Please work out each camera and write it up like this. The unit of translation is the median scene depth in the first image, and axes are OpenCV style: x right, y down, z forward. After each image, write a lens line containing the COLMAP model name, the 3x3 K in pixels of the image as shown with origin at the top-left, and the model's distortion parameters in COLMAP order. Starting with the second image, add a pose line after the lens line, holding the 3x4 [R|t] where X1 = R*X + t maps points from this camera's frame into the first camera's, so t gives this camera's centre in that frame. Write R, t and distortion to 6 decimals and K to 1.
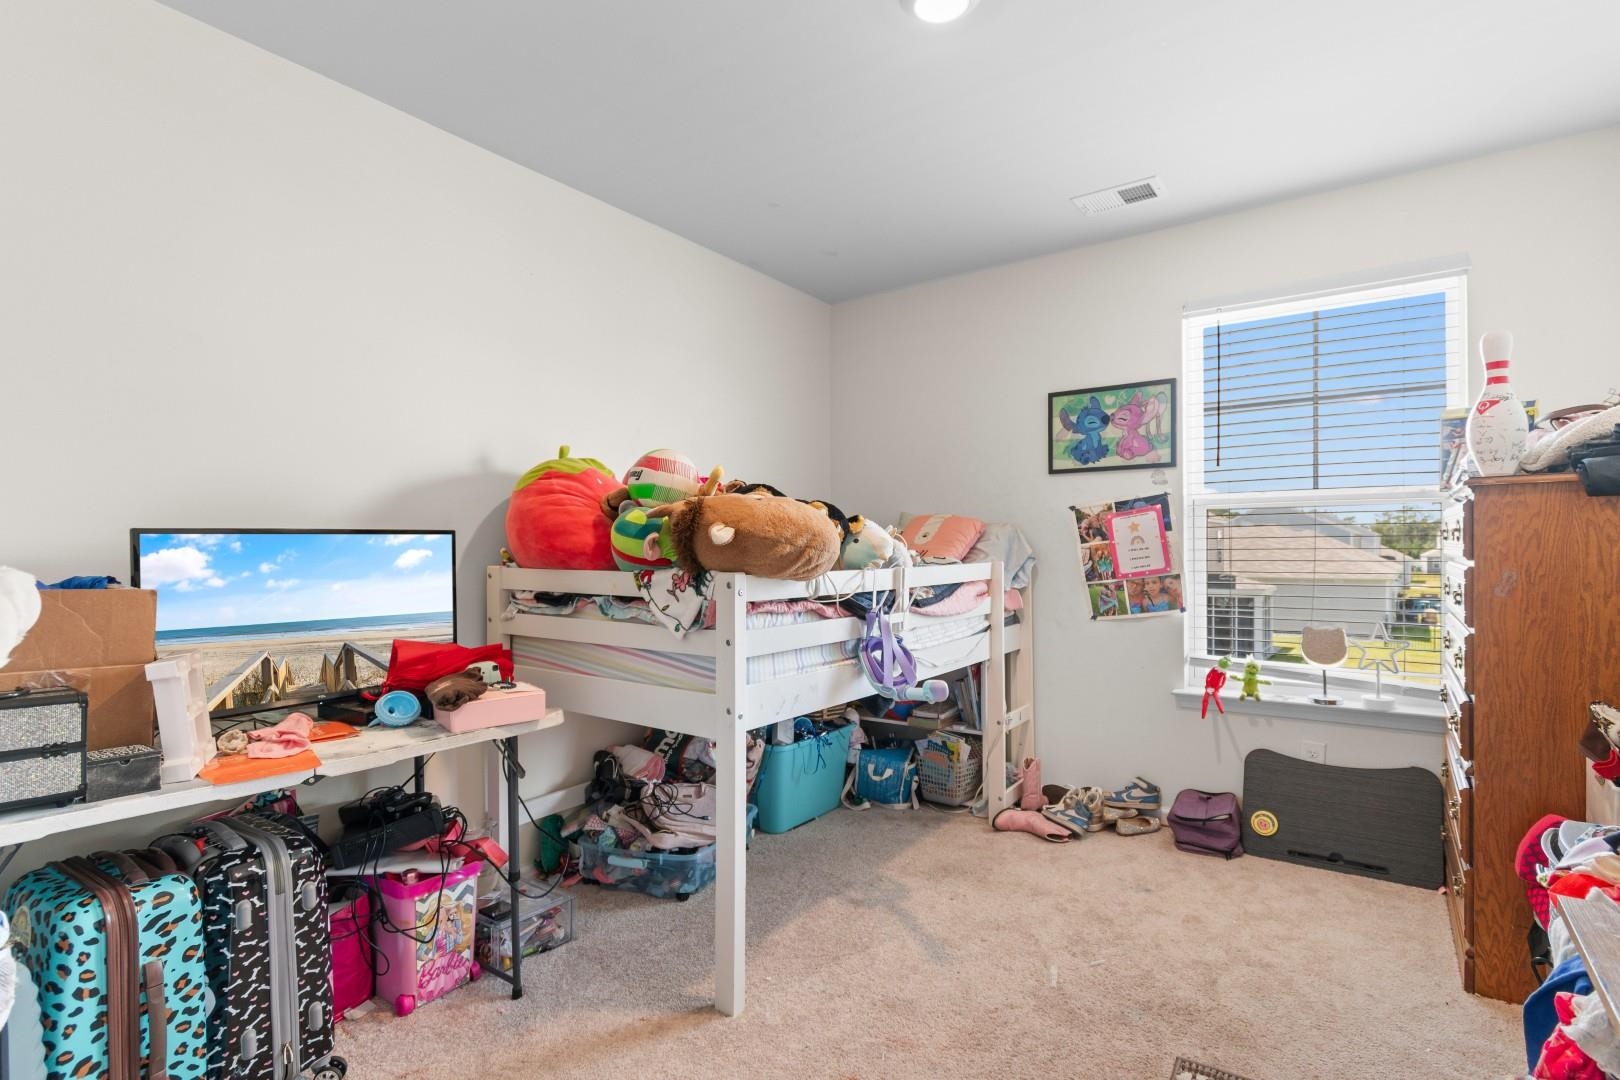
lens RADIAL K [[819.9, 0, 813.5], [0, 819.9, 542.4], [0, 0, 1]] dist [-0.001683, 0.001629]
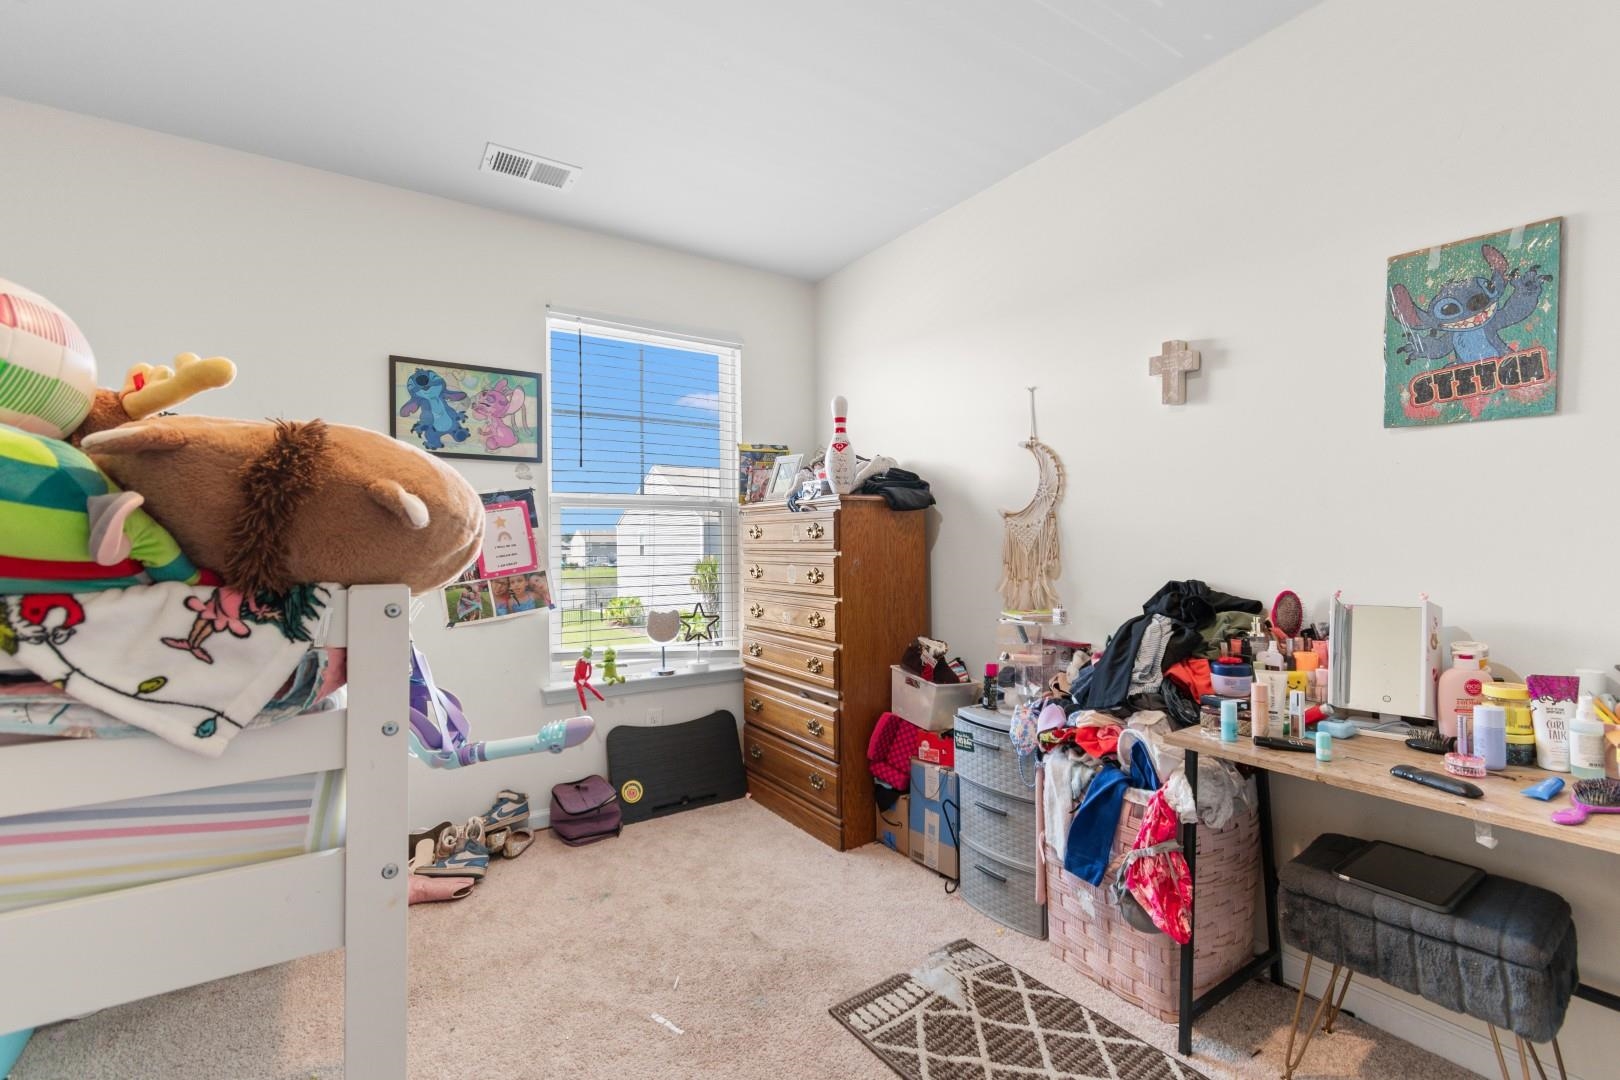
lens RADIAL K [[727.4, 0, 810.7], [0, 727.4, 532.5], [0, 0, 1]] dist [0.004469, 0.000873]
pose [[0.331707, 0.018866, 0.943194, -0.294774], [-0.000779, 0.999805, -0.019724, 0.009558], [-0.943382, 0.005808, 0.331657, 0.422860]]
